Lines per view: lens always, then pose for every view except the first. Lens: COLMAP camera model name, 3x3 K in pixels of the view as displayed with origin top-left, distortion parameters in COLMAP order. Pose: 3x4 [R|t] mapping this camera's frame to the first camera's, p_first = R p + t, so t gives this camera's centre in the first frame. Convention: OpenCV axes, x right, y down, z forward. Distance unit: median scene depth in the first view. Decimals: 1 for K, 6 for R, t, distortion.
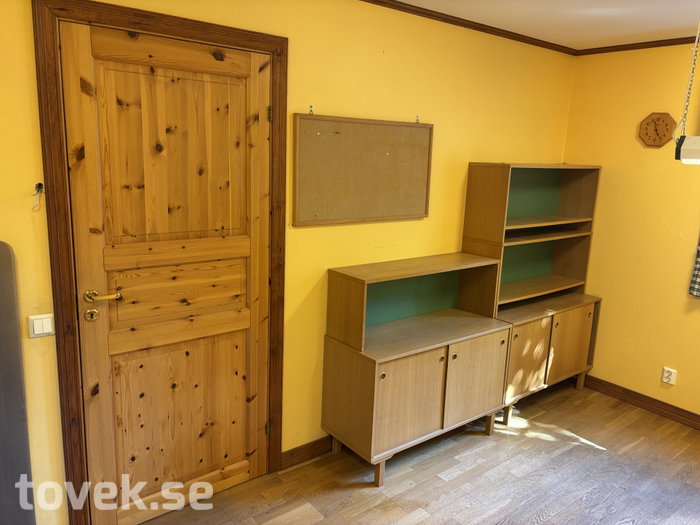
lens RADIAL K [[530.8, 0, 348.2], [0, 530.8, 265.4], [0, 0, 1]] dist [0.050363, -0.064925]
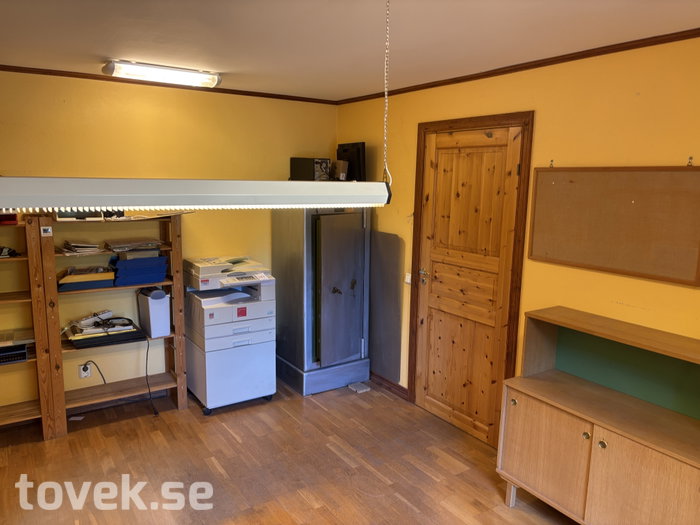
lens RADIAL K [[530.8, 0, 351.5], [0, 530.8, 266.8], [0, 0, 1]] dist [0.050363, -0.064925]
pose [[-0.077776, 0.136559, -0.987574, 1.277588], [-0.220166, 0.963766, 0.150606, -0.168731], [0.972357, 0.229144, -0.044892, 0.747384]]
